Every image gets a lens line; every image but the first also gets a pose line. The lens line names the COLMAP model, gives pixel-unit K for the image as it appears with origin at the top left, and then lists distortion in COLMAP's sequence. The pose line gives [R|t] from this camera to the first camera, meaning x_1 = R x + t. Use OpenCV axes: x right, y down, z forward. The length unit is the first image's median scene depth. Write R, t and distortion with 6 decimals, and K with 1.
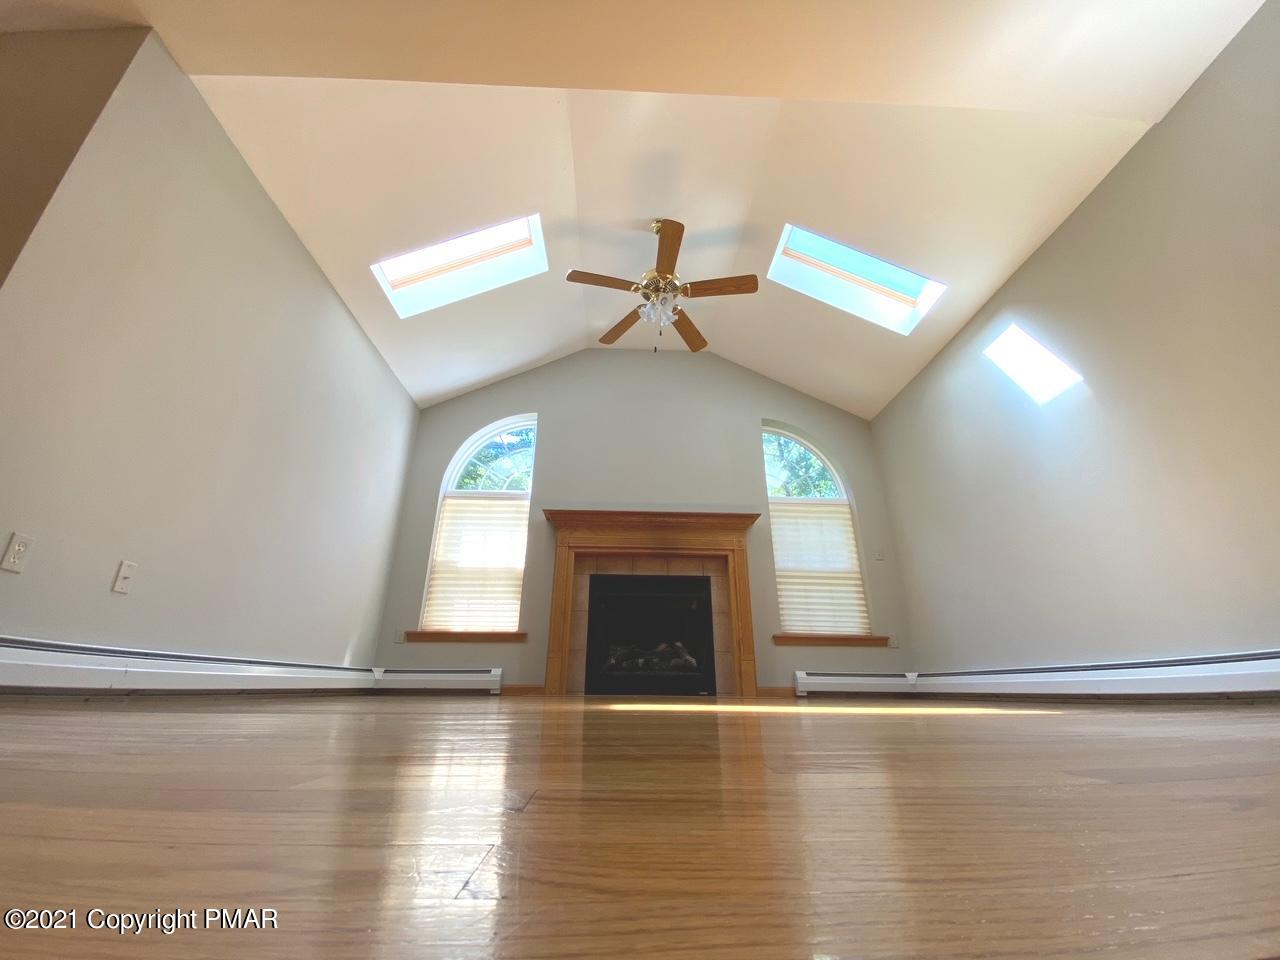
lens RADIAL K [[520.8, 0, 630.2], [0, 520.8, 479.8], [0, 0, 1]] dist [0.048117, -0.030671]
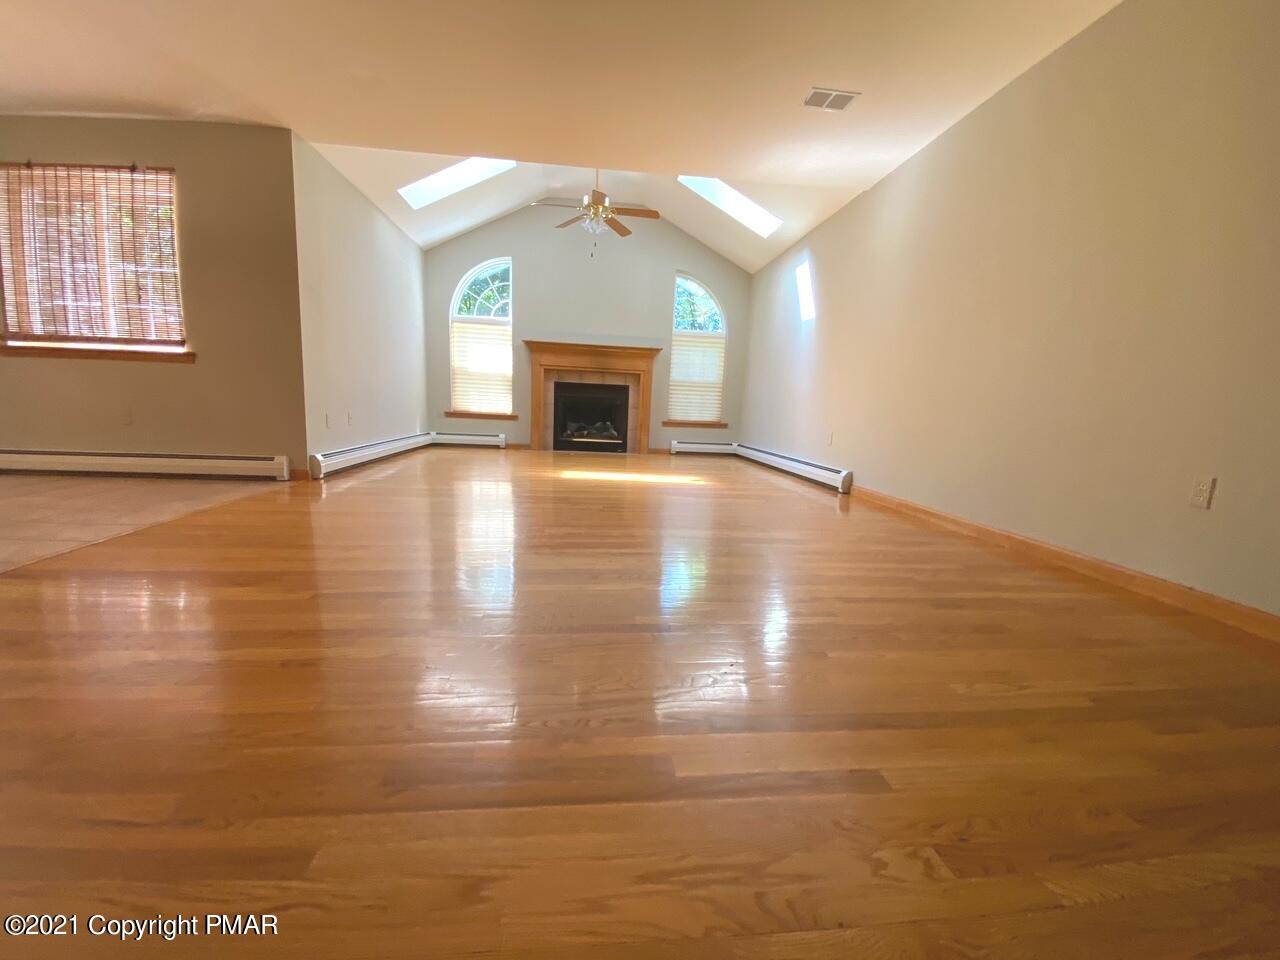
lens RADIAL K [[512.9, 0, 644.6], [0, 512.9, 497.0], [0, 0, 1]] dist [-0.034790, 0.000025]
pose [[0.997097, 0.016849, 0.074255, 0.089543], [-0.054292, 0.841067, 0.538200, -0.383228], [-0.053386, -0.540669, 0.839540, -0.528858]]
